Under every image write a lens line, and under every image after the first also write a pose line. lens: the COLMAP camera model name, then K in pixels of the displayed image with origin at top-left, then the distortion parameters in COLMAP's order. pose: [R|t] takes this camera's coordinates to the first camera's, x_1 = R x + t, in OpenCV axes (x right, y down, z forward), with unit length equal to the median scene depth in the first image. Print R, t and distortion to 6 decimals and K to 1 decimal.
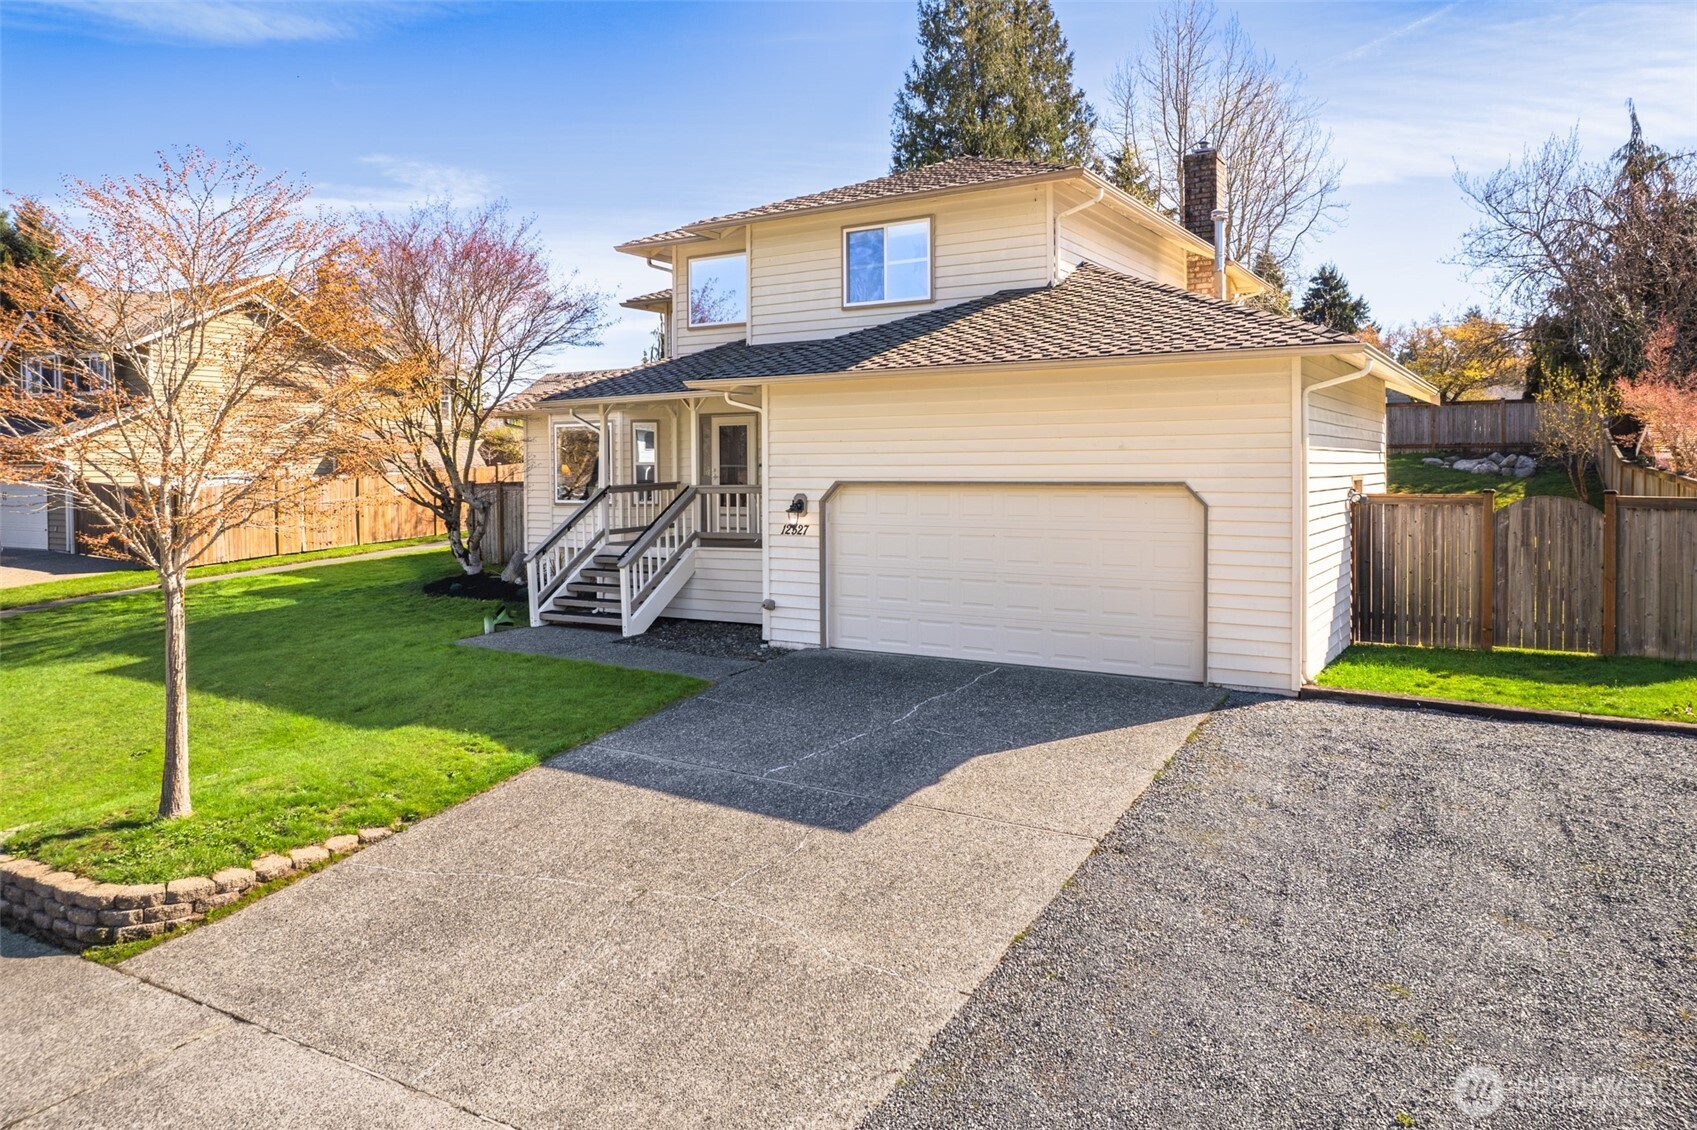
lens RADIAL K [[1116.0, 0, 849.0], [0, 1116.0, 473.9], [0, 0, 1]] dist [-0.001121, -0.000109]
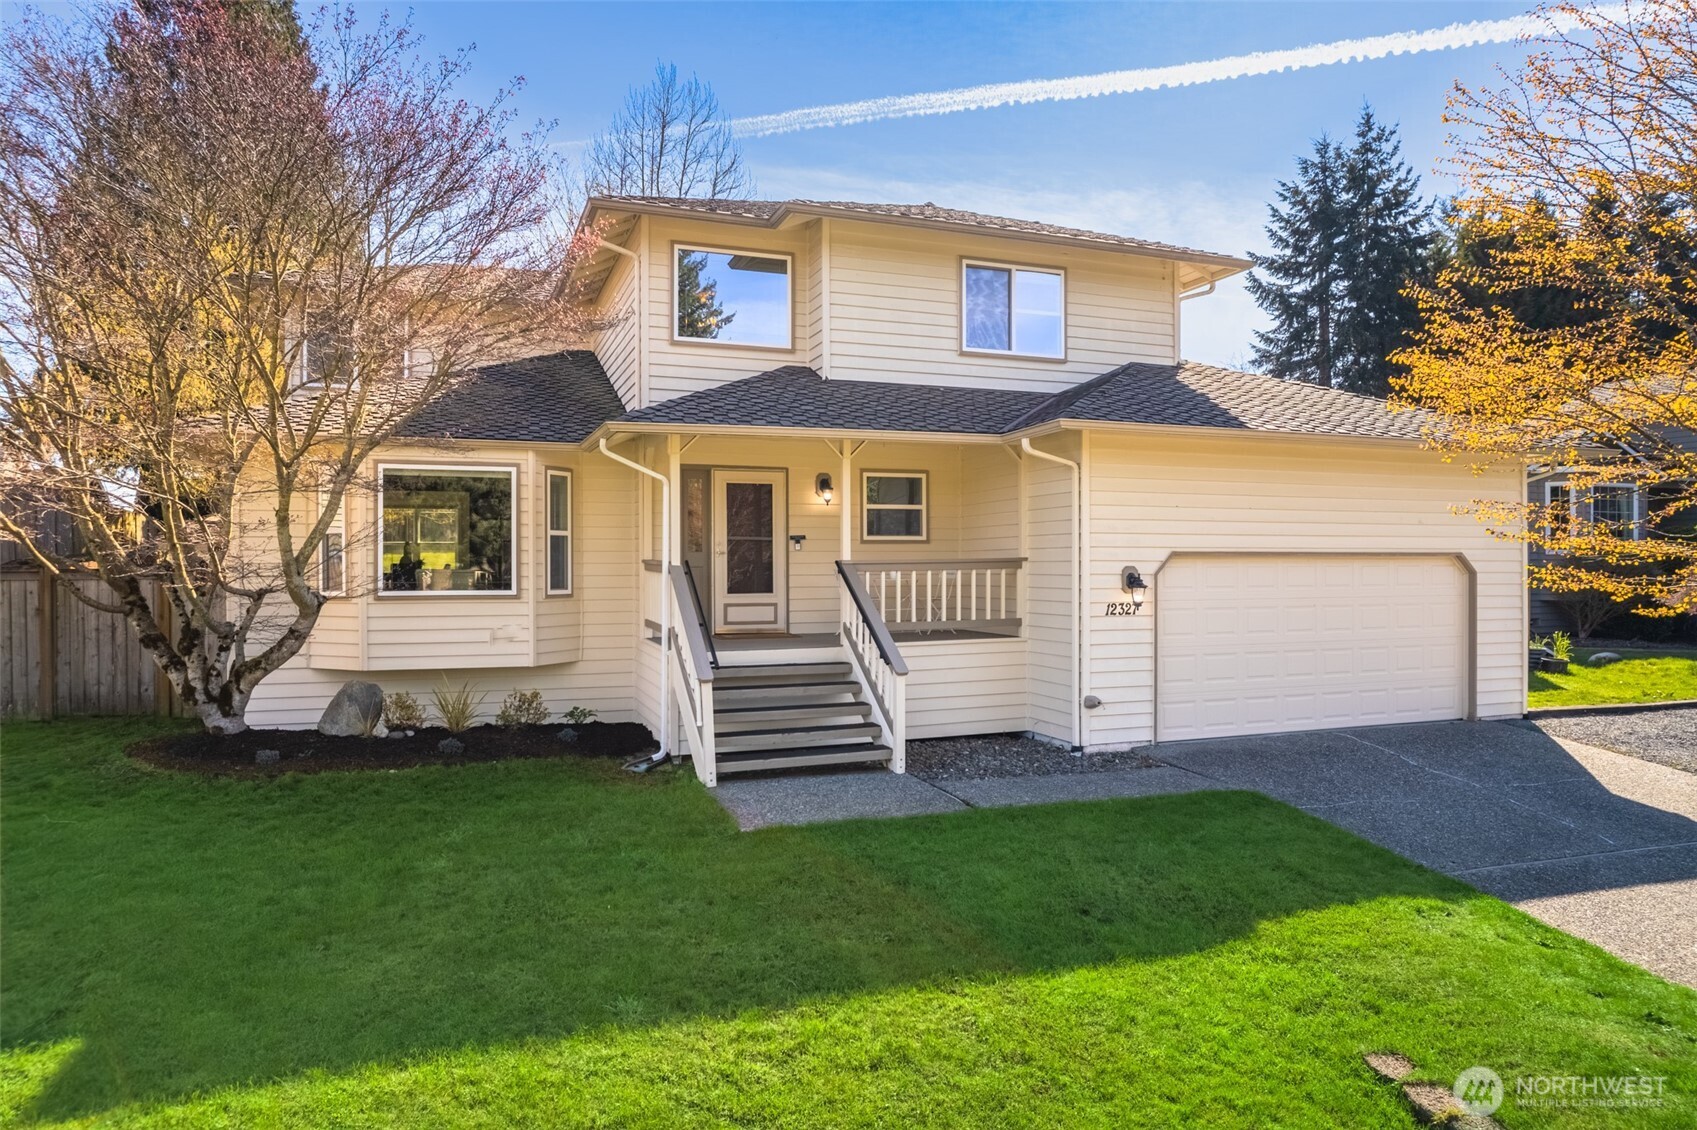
lens RADIAL K [[1108.1, 0, 848.5], [0, 1108.1, 565.0], [0, 0, 1]] dist [0.000118, 0.000252]
pose [[0.589474, 0.008348, 0.807744, -0.849766], [0.005684, 0.999879, -0.014481, 0.027605], [-0.807767, 0.013128, 0.589355, 0.674333]]
